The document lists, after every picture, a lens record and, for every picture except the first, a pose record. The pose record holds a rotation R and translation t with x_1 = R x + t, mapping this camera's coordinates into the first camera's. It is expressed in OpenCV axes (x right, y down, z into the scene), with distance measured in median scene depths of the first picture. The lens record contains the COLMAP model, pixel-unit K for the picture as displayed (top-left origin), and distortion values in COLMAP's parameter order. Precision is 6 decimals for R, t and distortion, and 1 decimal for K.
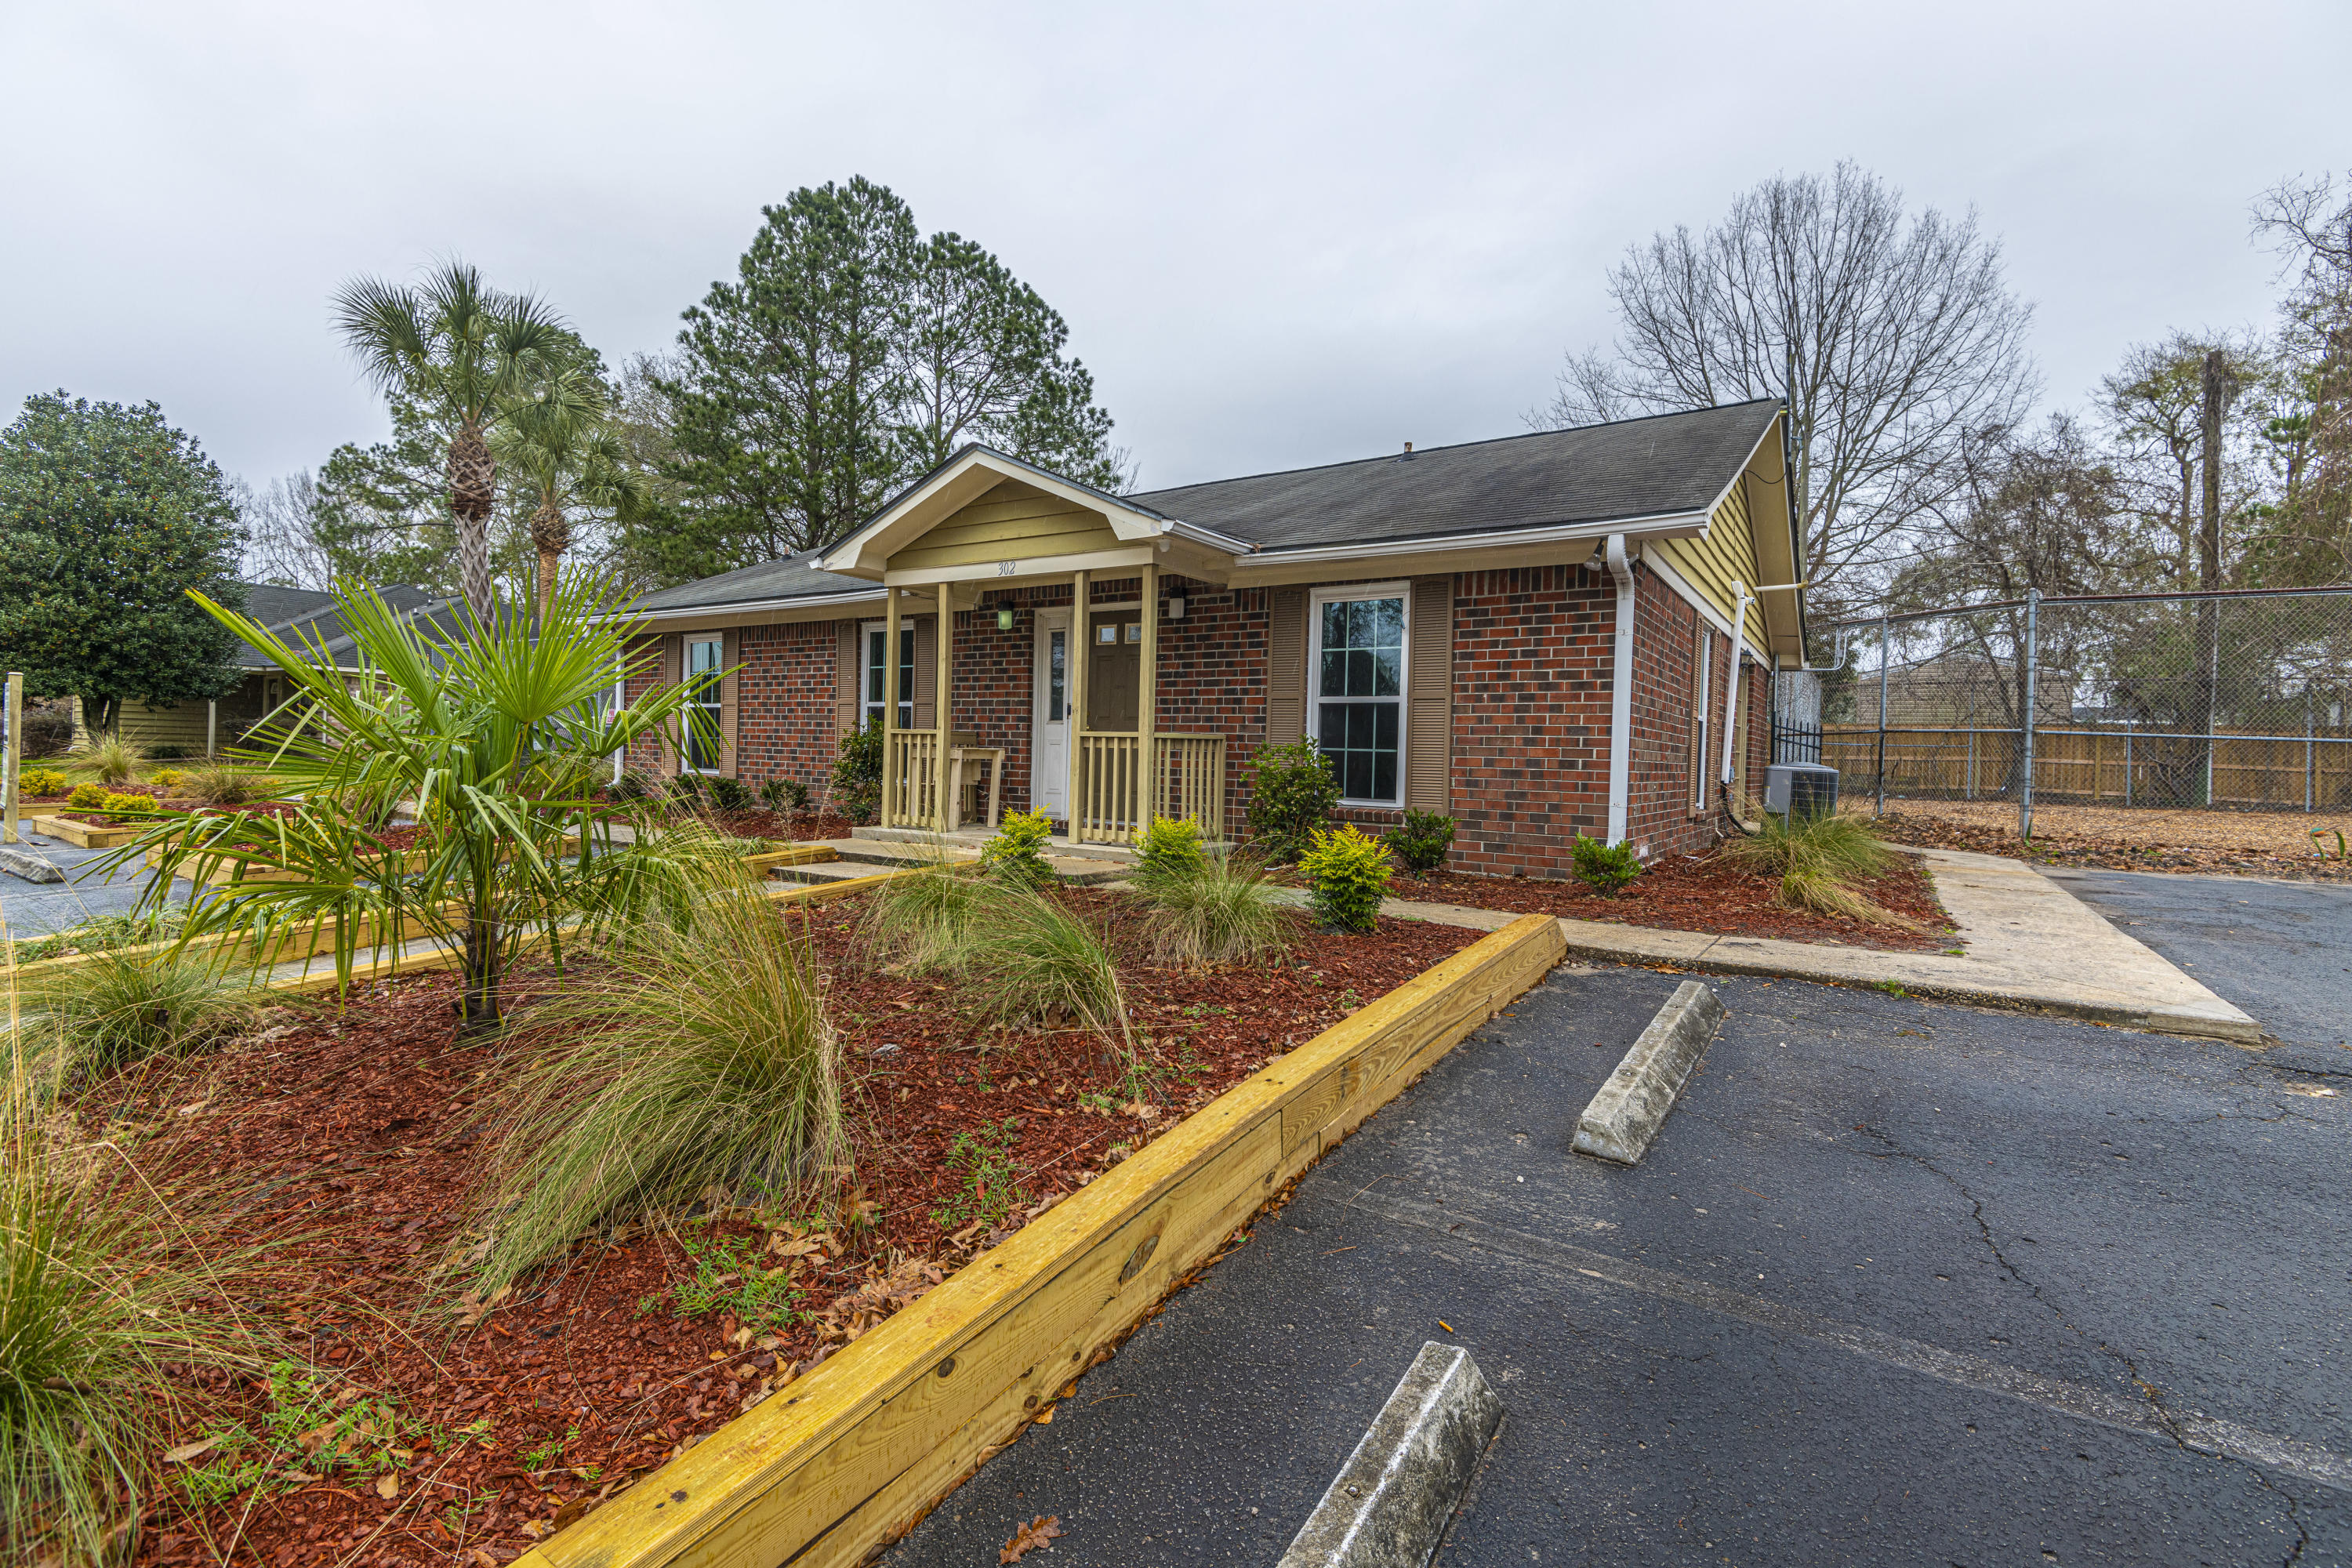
lens RADIAL K [[1088.6, 0, 1176.1], [0, 1088.6, 779.7], [0, 0, 1]] dist [-0.010103, -0.000540]
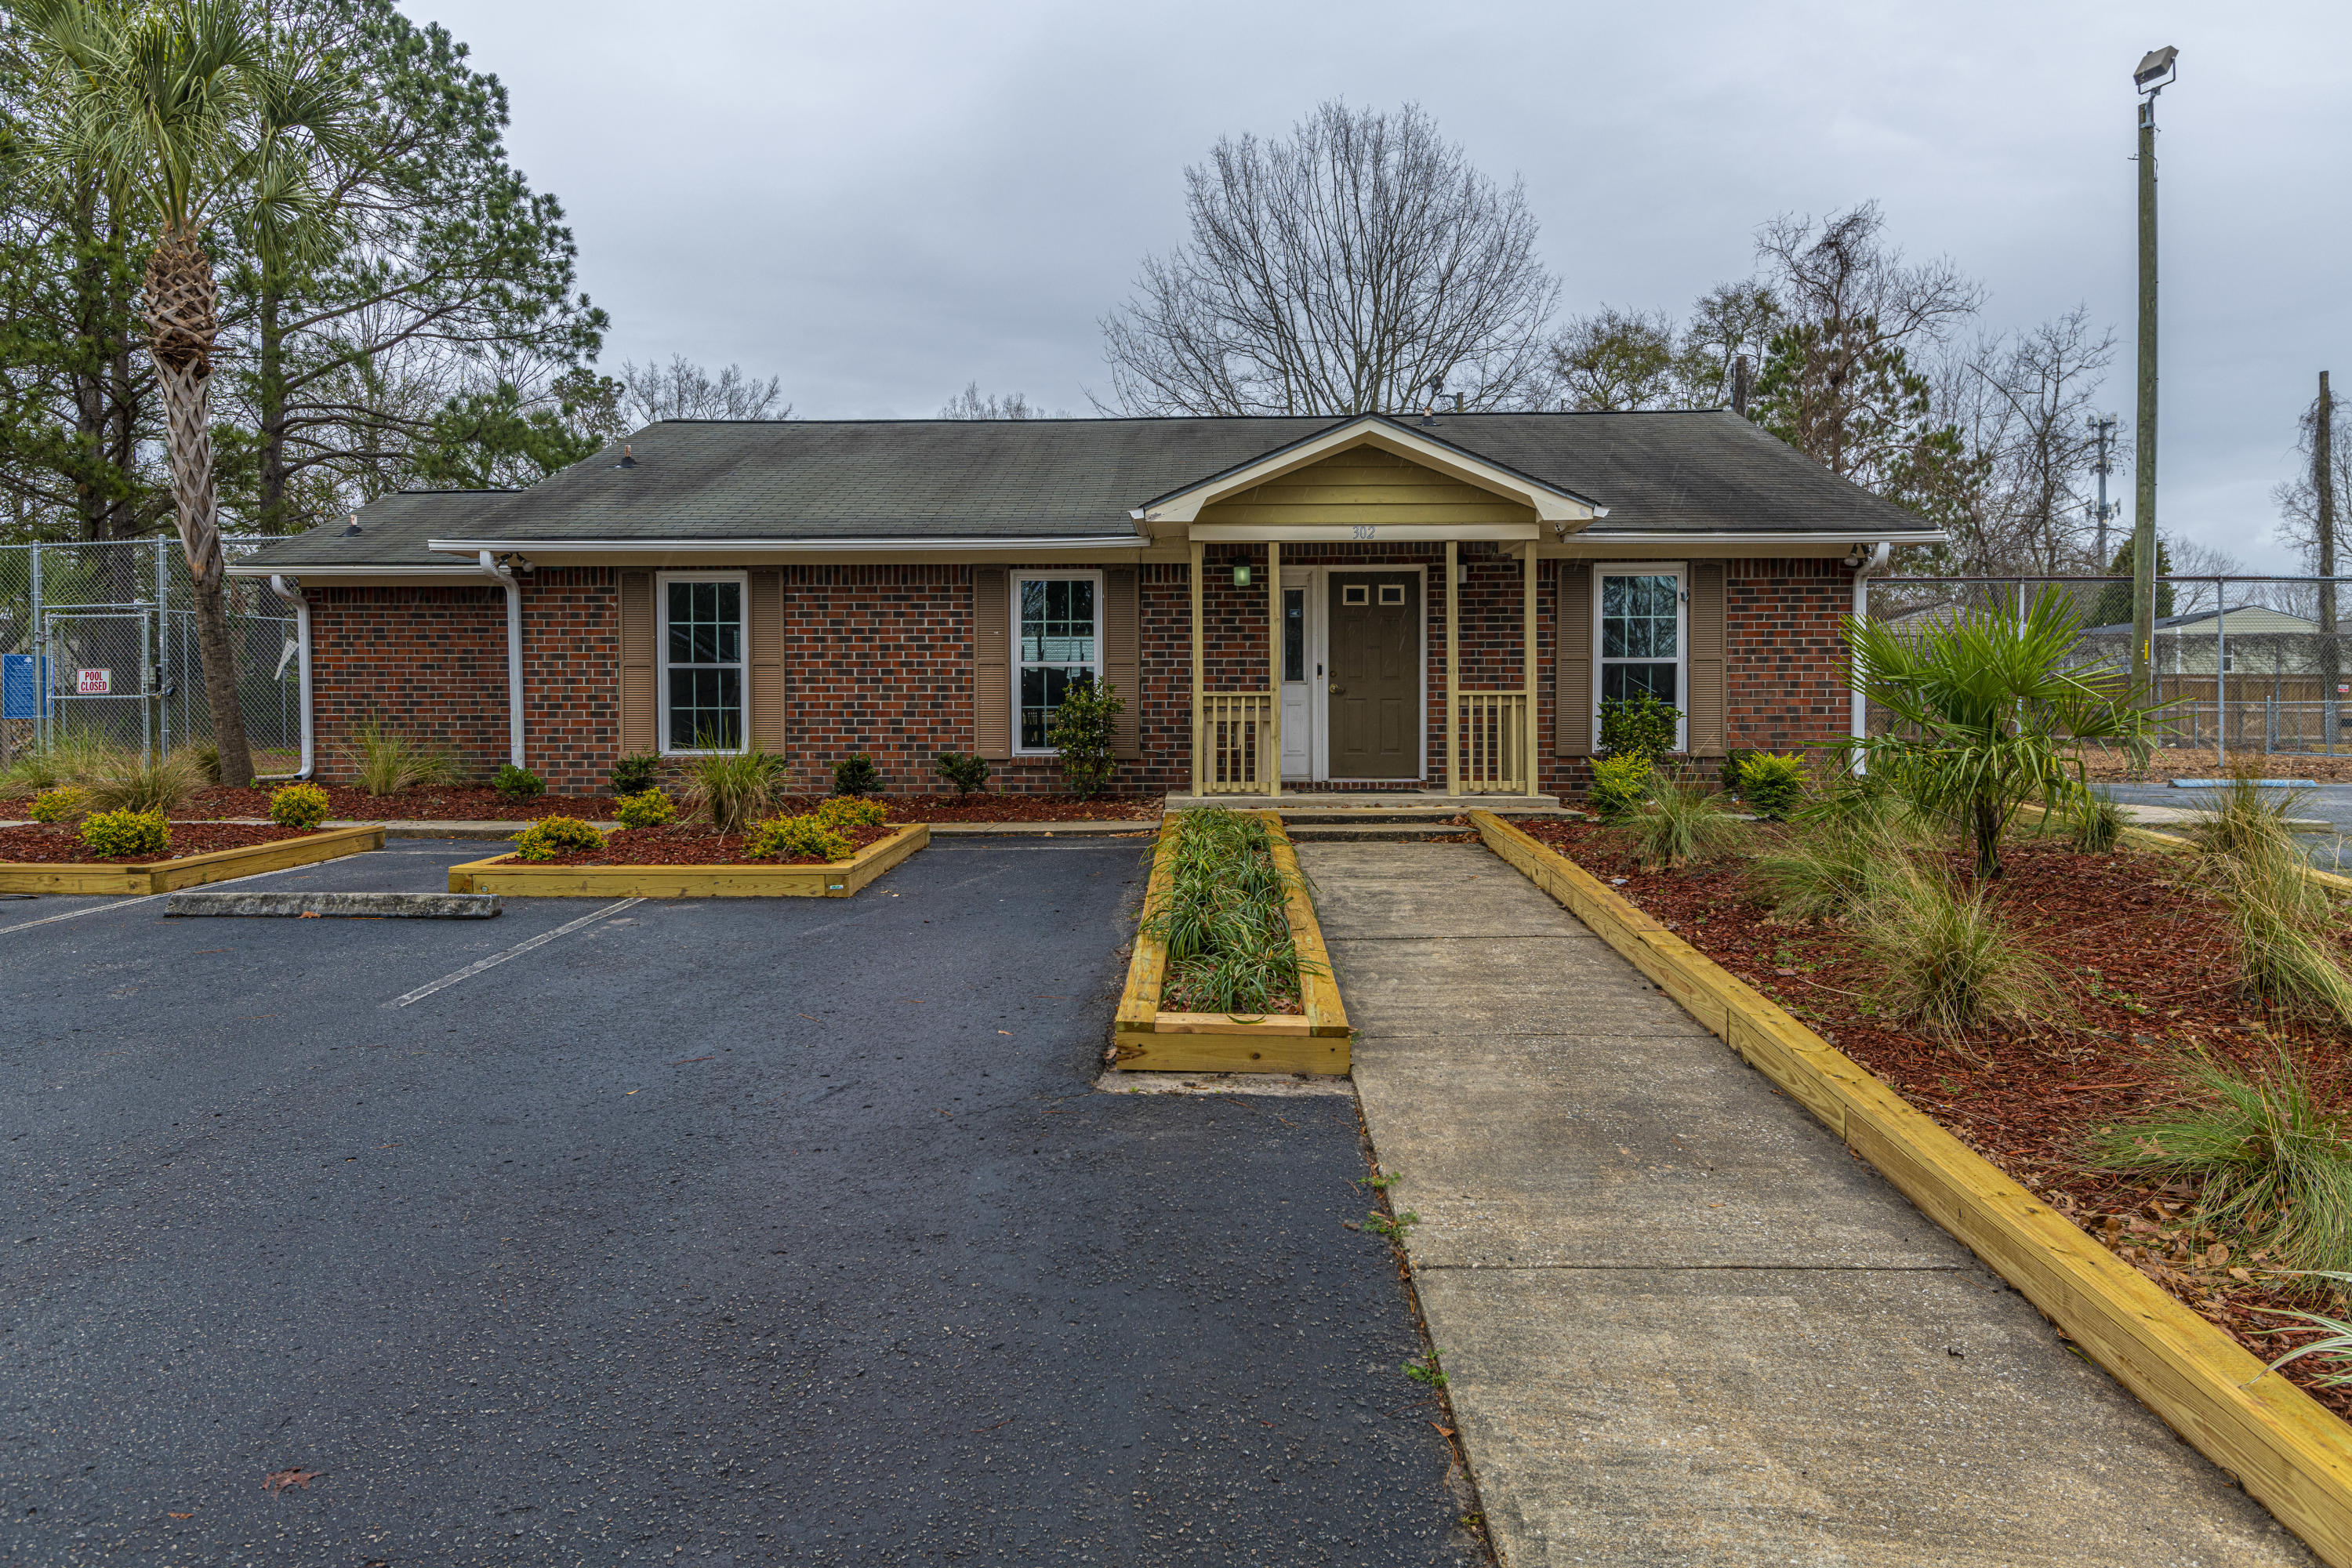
lens RADIAL K [[1485.6, 0, 1175.3], [0, 1485.6, 780.4], [0, 0, 1]] dist [-0.013668, -0.001199]
pose [[0.838390, -0.047405, 0.543006, -1.211124], [0.038071, 0.998871, 0.028422, -0.009352], [-0.543740, -0.003156, 0.839248, -0.078683]]
